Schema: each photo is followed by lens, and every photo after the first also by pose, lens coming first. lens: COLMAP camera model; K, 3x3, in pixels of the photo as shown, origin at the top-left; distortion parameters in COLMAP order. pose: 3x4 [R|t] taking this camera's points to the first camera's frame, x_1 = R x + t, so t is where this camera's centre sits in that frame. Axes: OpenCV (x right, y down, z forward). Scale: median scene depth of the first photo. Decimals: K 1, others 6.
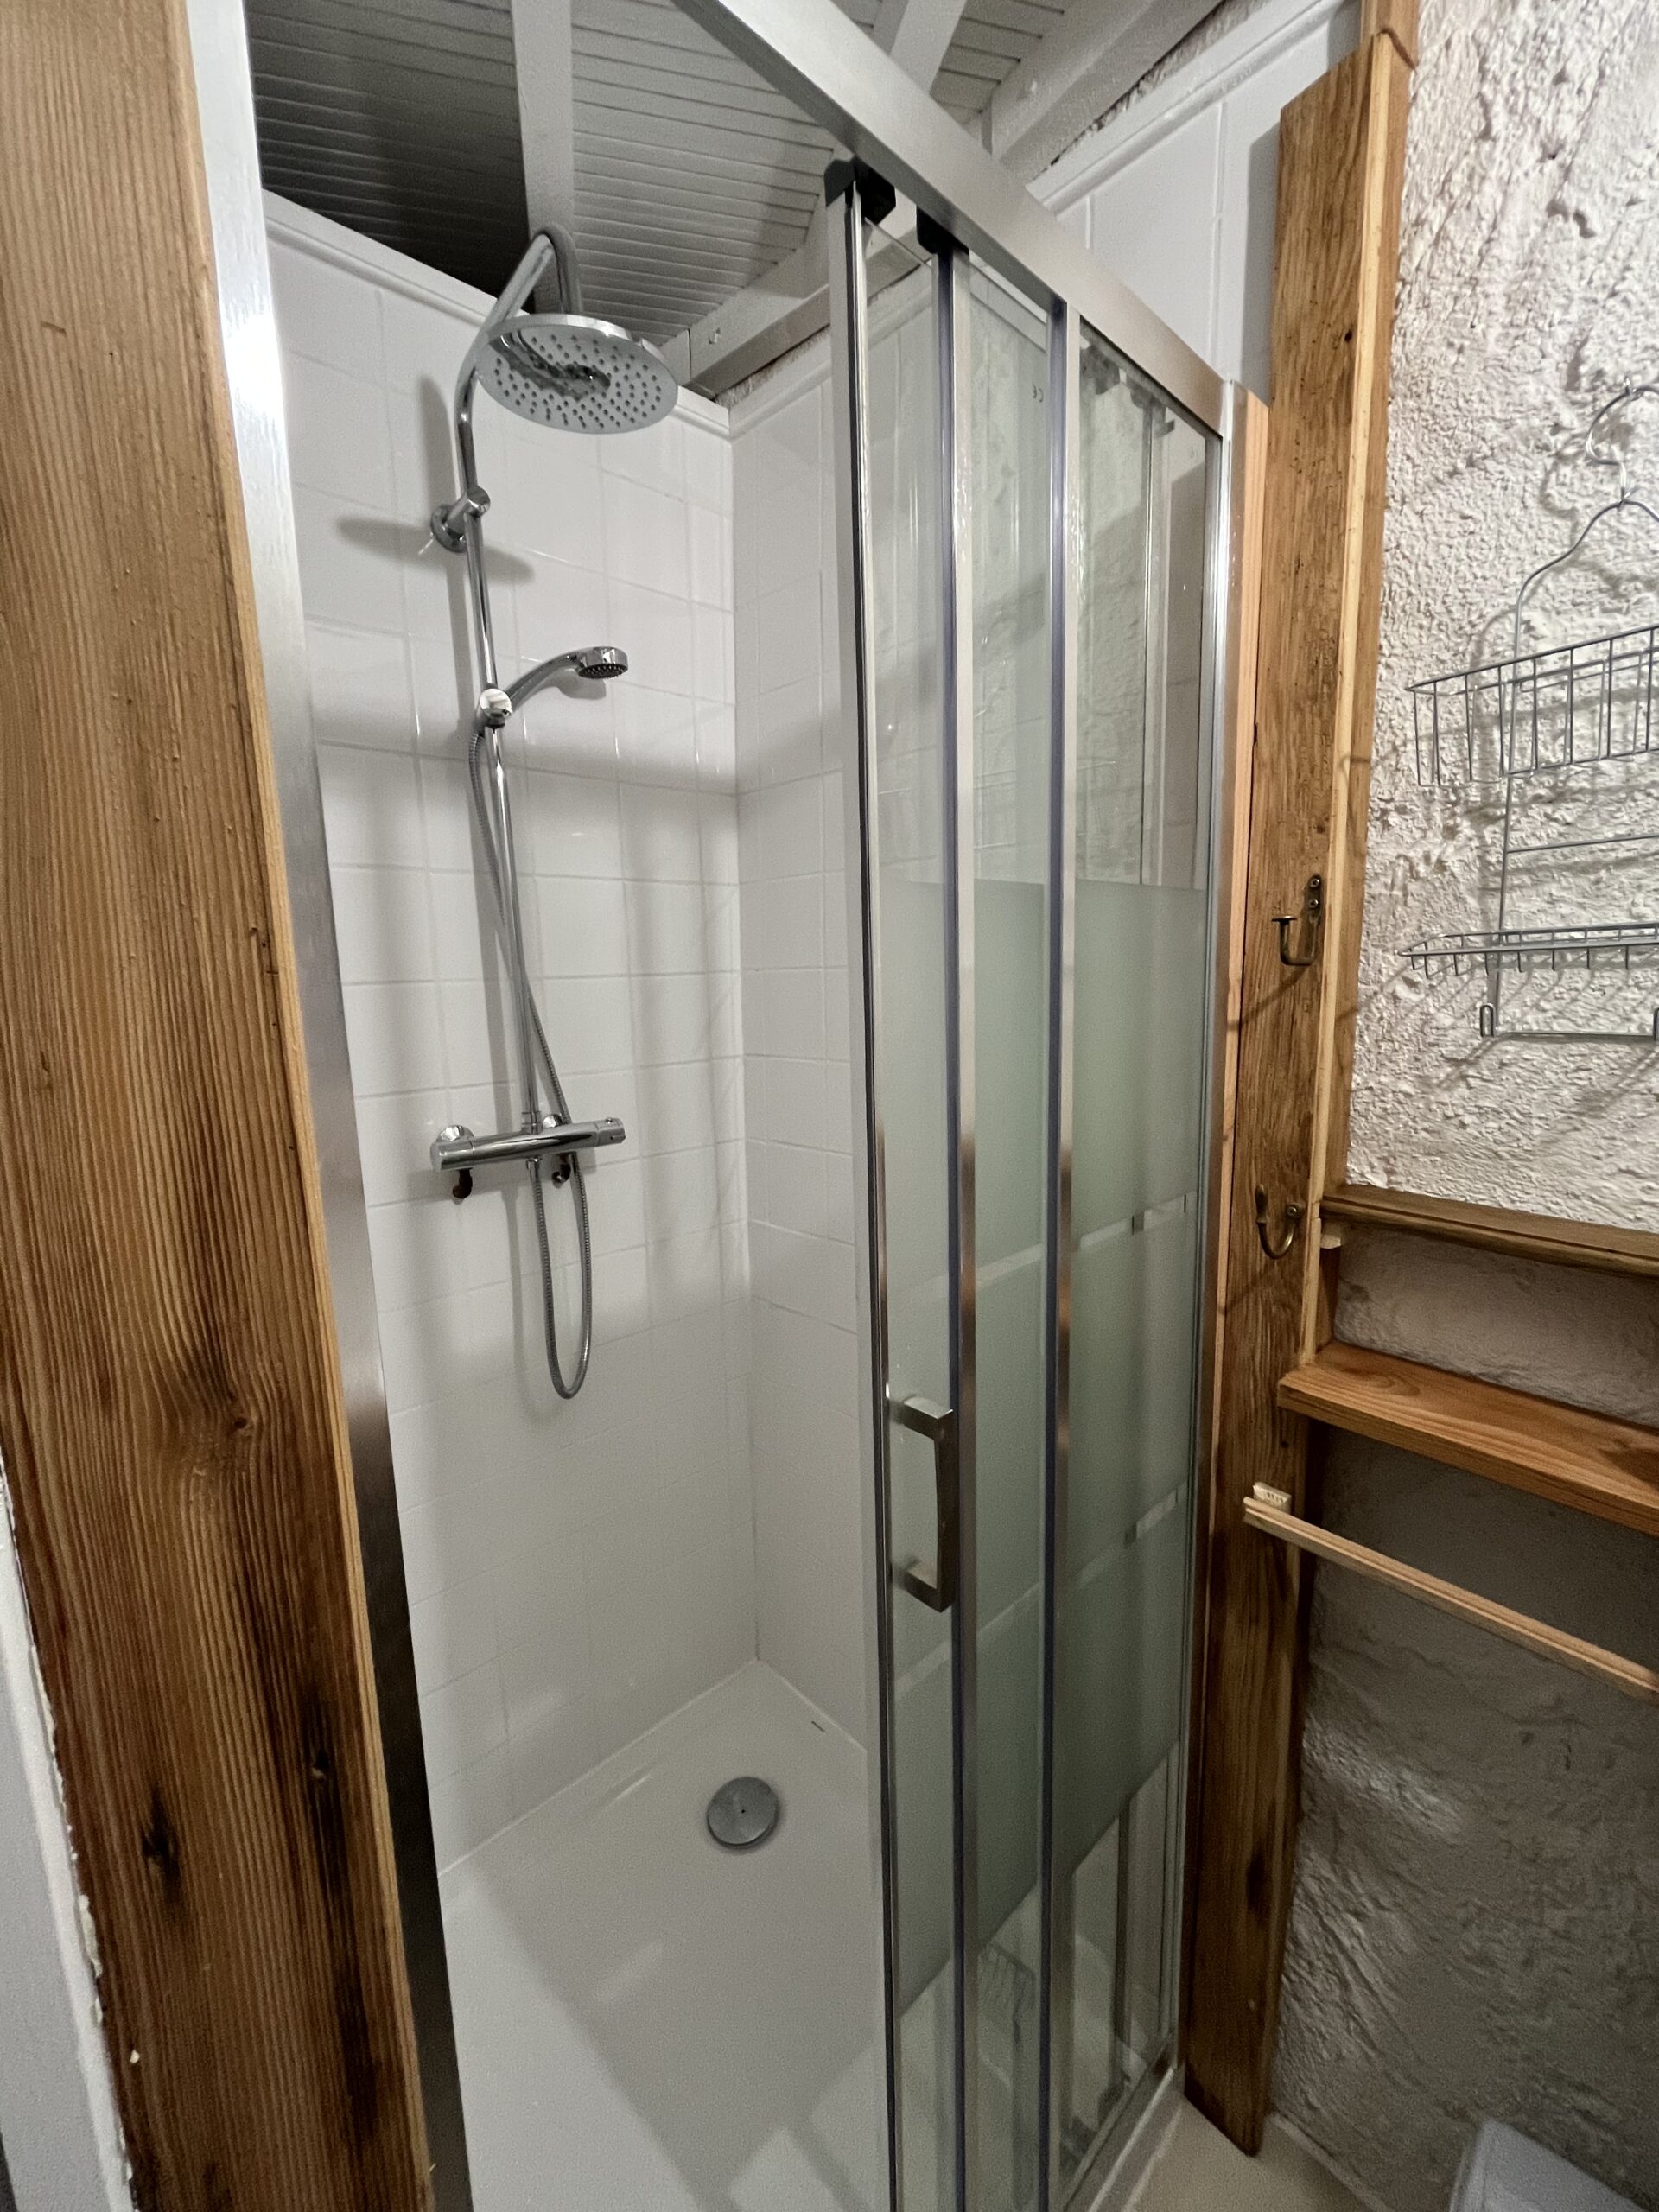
lens RADIAL K [[900.2, 0, 831.5], [0, 900.2, 1104.2], [0, 0, 1]] dist [-0.005419, 0.001022]
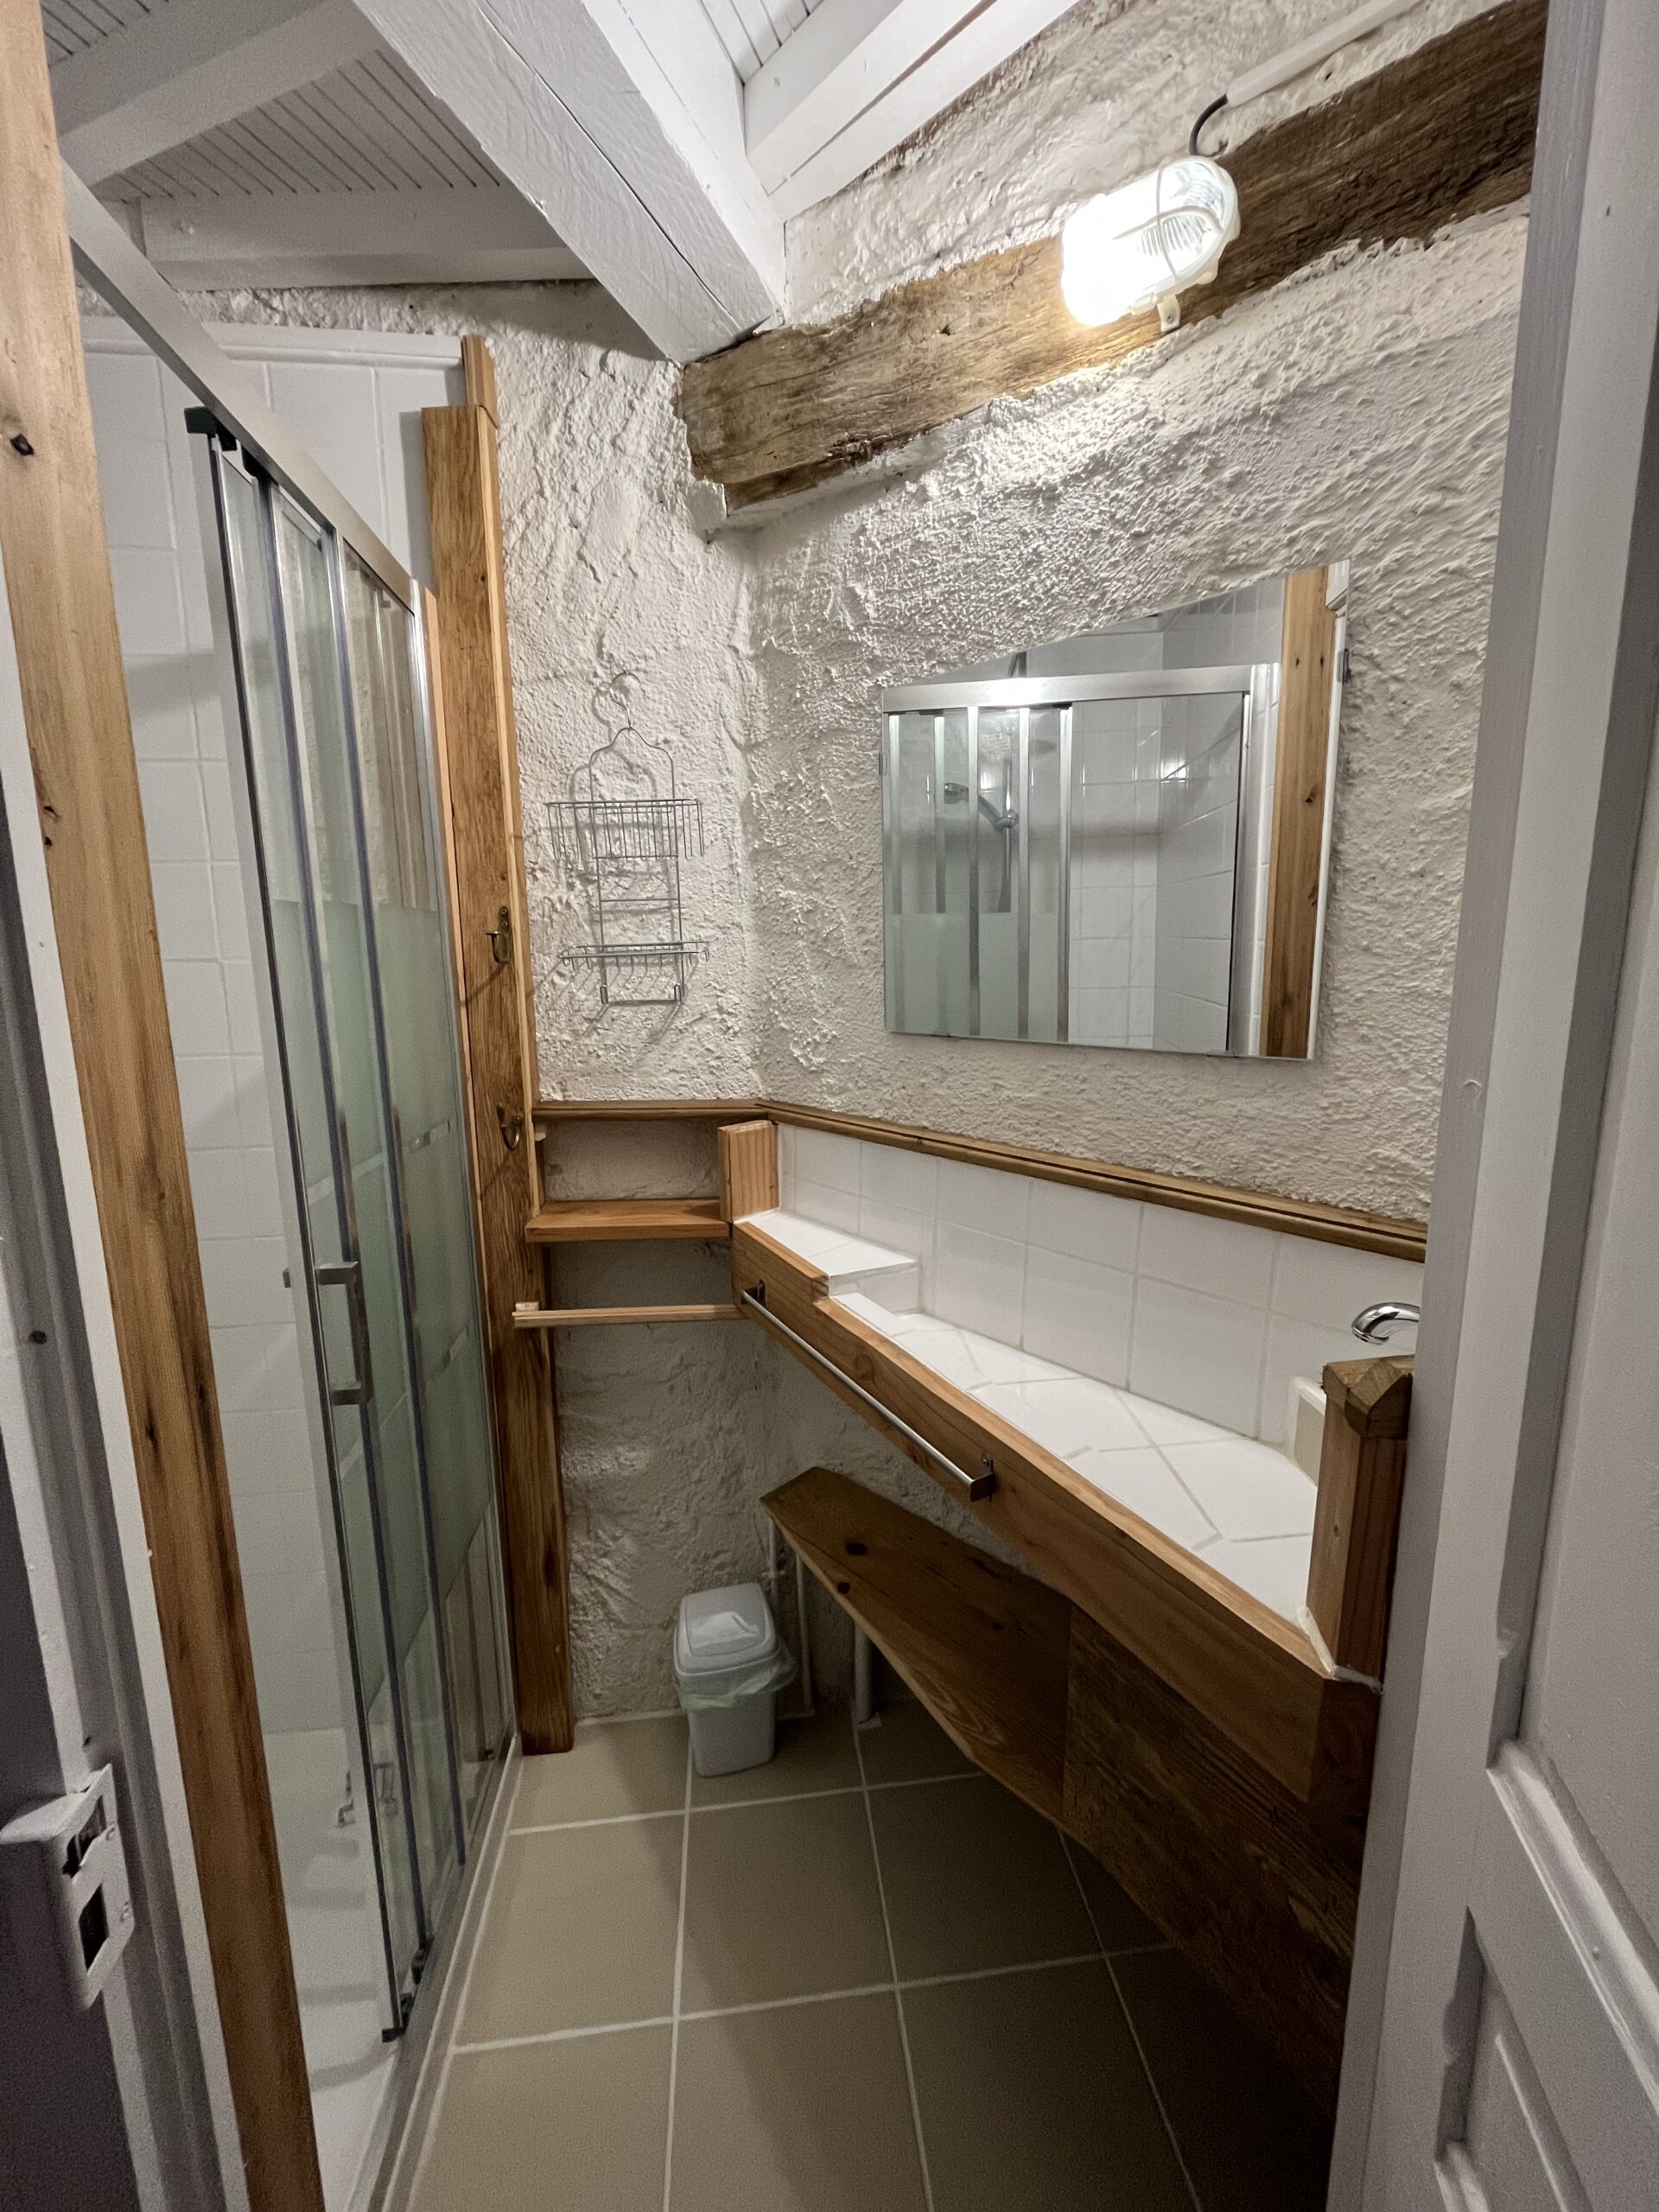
lens RADIAL K [[900.2, 0, 832.3], [0, 900.2, 1103.2], [0, 0, 1]] dist [-0.005419, 0.001022]
pose [[0.596294, -0.113022, 0.794770, -0.437864], [0.117058, 0.991699, 0.053202, 0.077139], [-0.794186, 0.061310, 0.604574, -0.422461]]
